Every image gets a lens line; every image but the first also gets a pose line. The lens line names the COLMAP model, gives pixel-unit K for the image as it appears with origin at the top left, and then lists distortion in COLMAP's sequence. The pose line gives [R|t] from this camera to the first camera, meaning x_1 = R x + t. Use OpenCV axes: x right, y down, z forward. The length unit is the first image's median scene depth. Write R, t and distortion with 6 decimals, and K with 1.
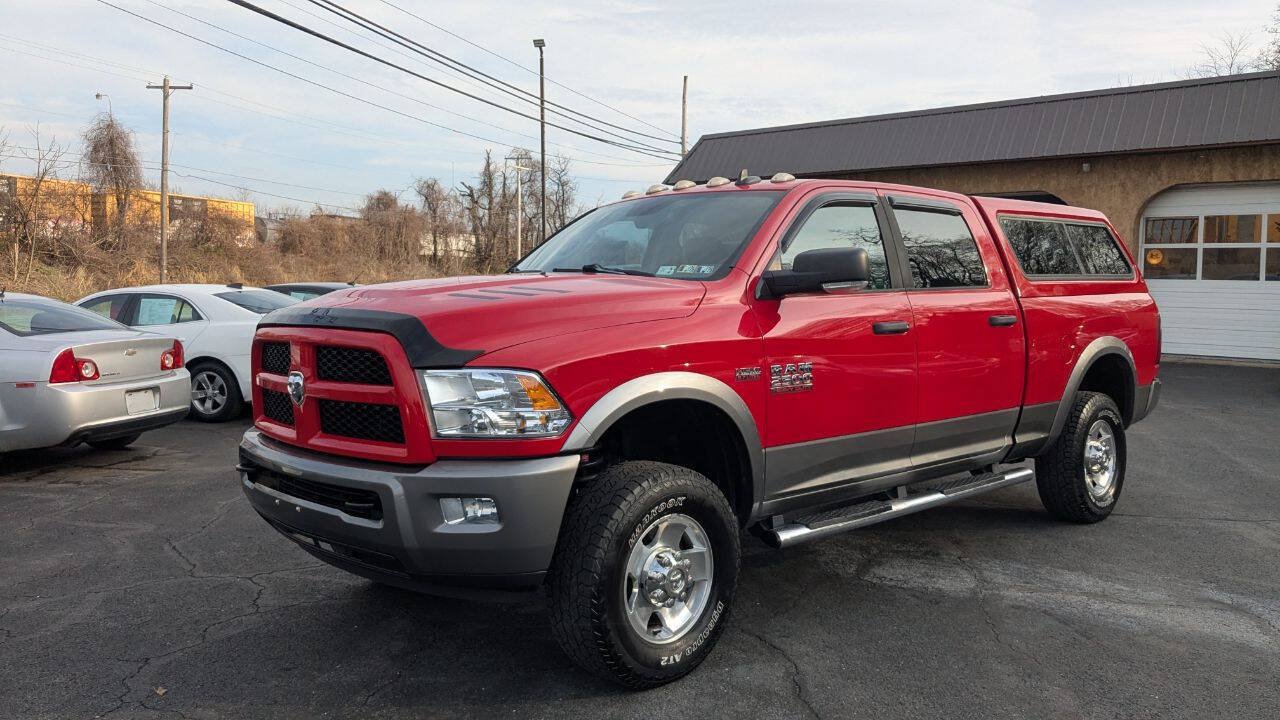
lens RADIAL K [[1013.4, 0, 645.9], [0, 1013.4, 320.4], [0, 0, 1]] dist [0.046260, -0.075979]
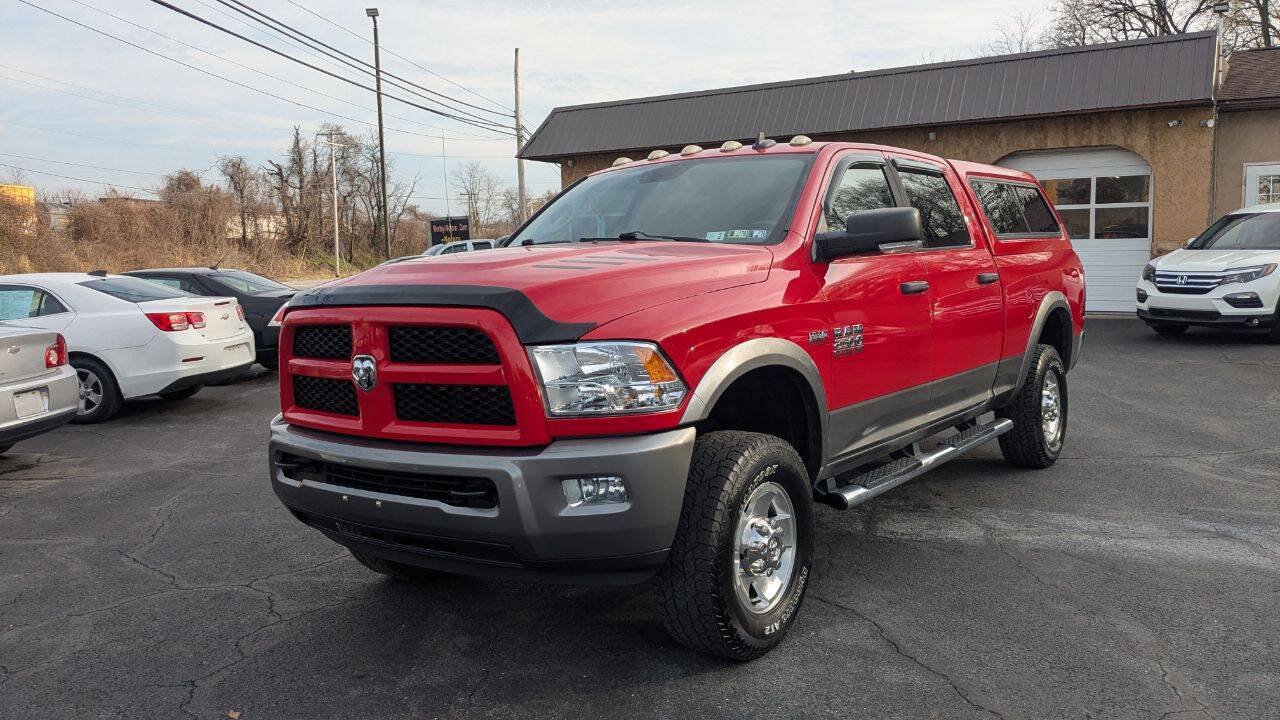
lens RADIAL K [[1013.4, 0, 638.9], [0, 1013.4, 324.6], [0, 0, 1]] dist [0.046260, -0.075979]
pose [[0.984586, -0.040989, 0.170029, -0.197875], [0.036271, 0.998868, 0.030759, 0.002625], [-0.171097, -0.024118, 0.984959, 0.042289]]
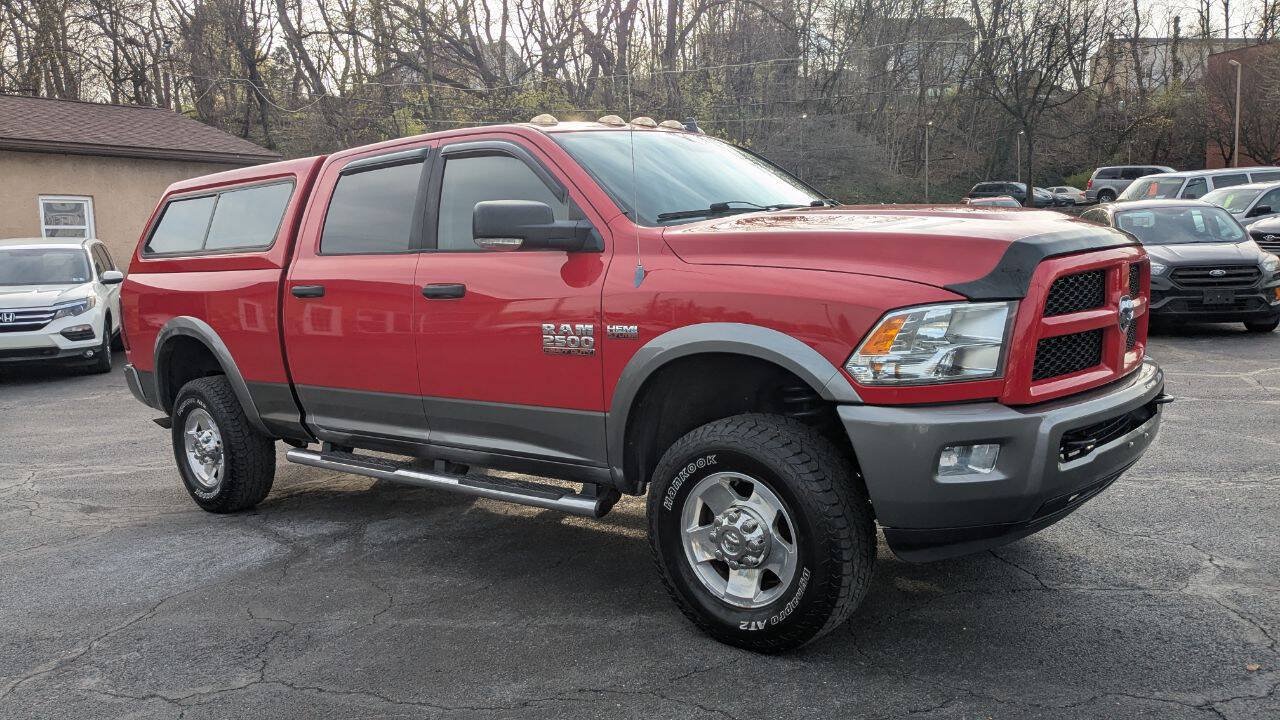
lens RADIAL K [[1013.4, 0, 610.1], [0, 1013.4, 353.6], [0, 0, 1]] dist [0.046260, -0.075979]
pose [[-0.075396, -0.094783, 0.992639, -0.952826], [0.082945, 0.991426, 0.100967, -0.022881], [-0.993698, 0.089947, -0.066888, 1.188391]]
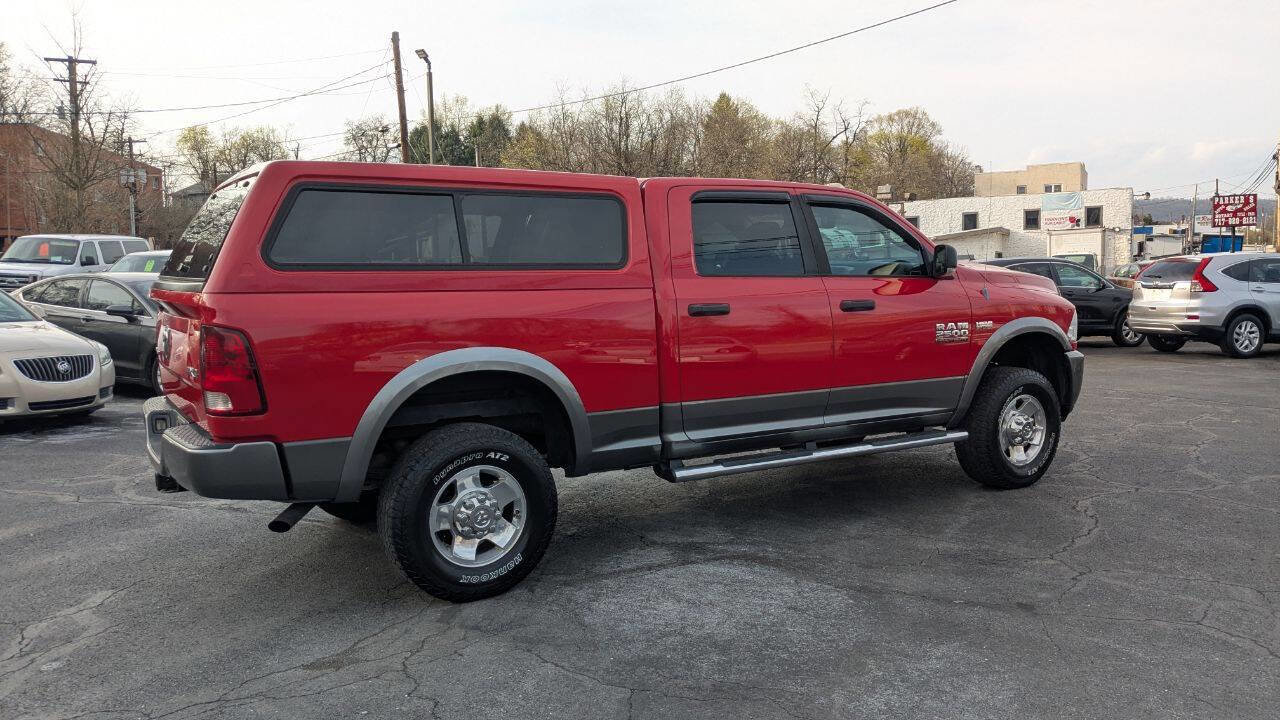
lens RADIAL K [[1013.4, 0, 676.1], [0, 1013.4, 350.2], [0, 0, 1]] dist [0.046260, -0.075979]
pose [[-0.981242, 0.001196, 0.192775, -0.065898], [0.022474, 0.993872, 0.108225, -0.081908], [-0.191464, 0.110528, -0.975257, 2.493574]]
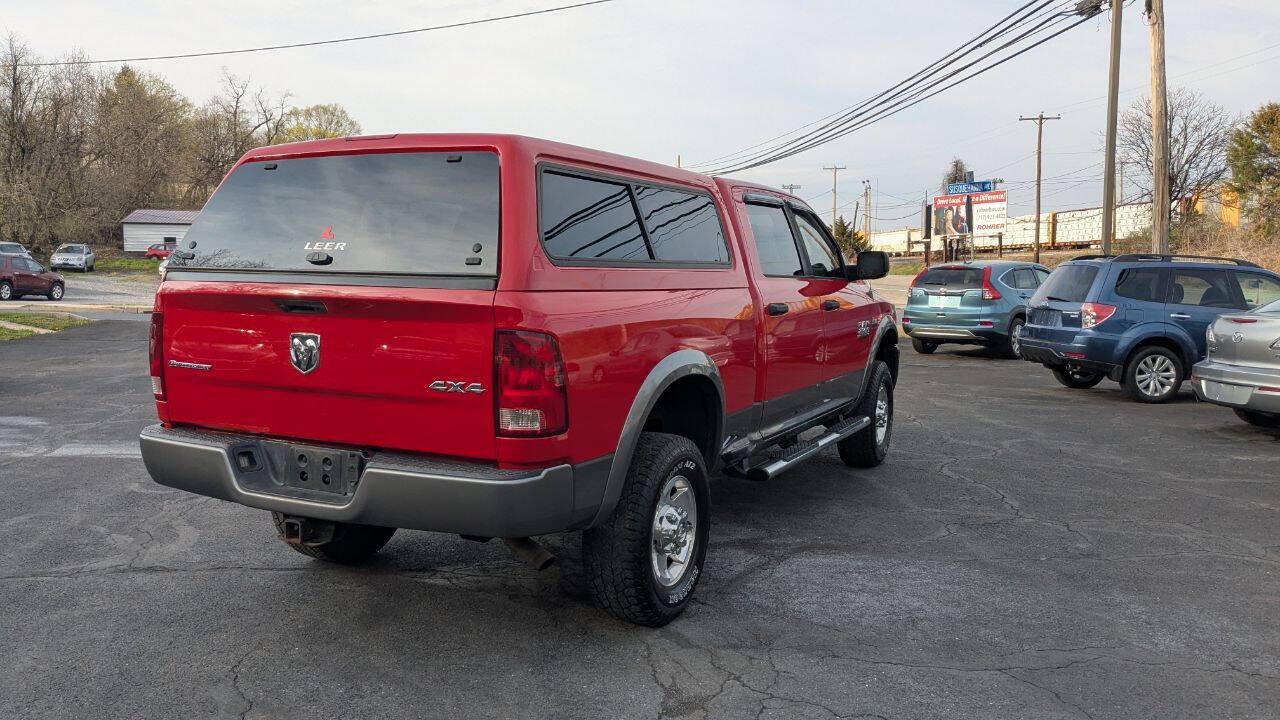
lens RADIAL K [[1019.1, 0, 610.2], [0, 1019.1, 347.8], [0, 0, 1]] dist [0.044897, -0.076996]
pose [[-0.948267, 0.021818, -0.316724, 0.641176], [-0.013268, 0.994041, 0.108200, -0.083356], [0.317197, 0.106805, -0.942326, 2.422244]]
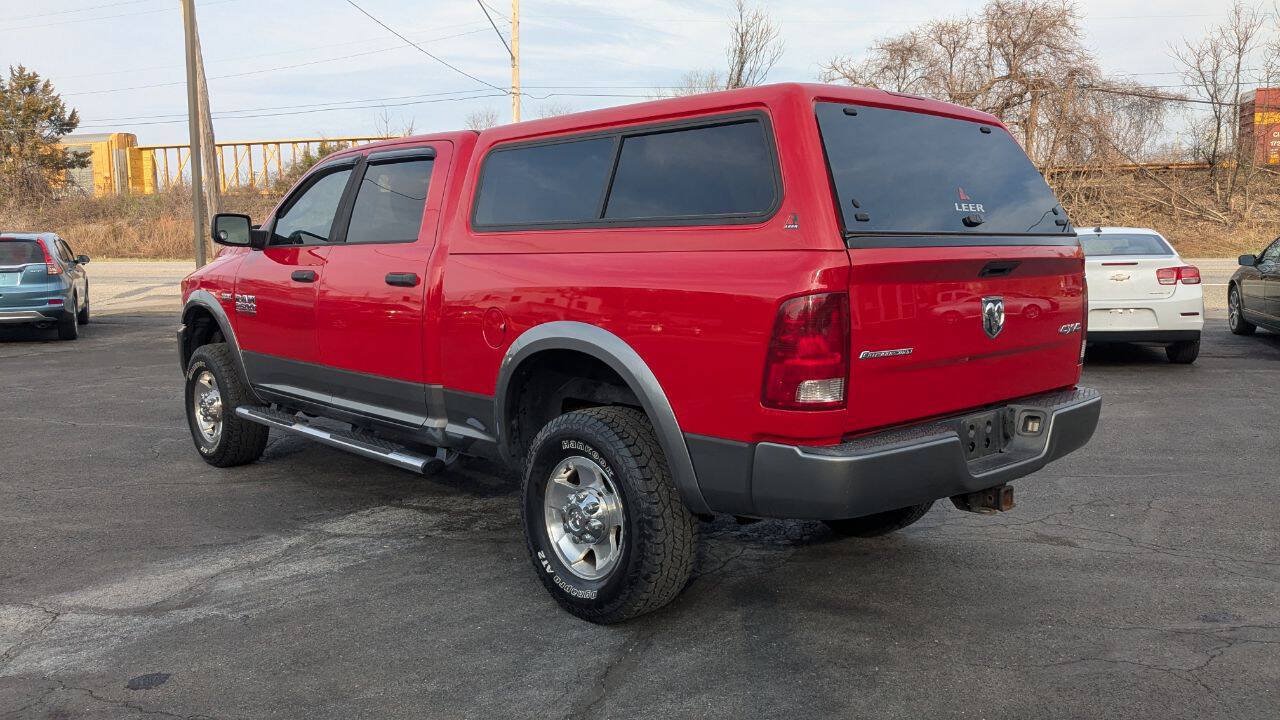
lens RADIAL K [[1019.1, 0, 644.4], [0, 1019.1, 324.2], [0, 0, 1]] dist [0.044897, -0.076996]
pose [[-0.008977, 0.087917, -0.996087, 1.375546], [-0.021133, 0.995888, 0.088090, -0.048426], [0.999736, 0.021841, -0.007082, 1.363045]]
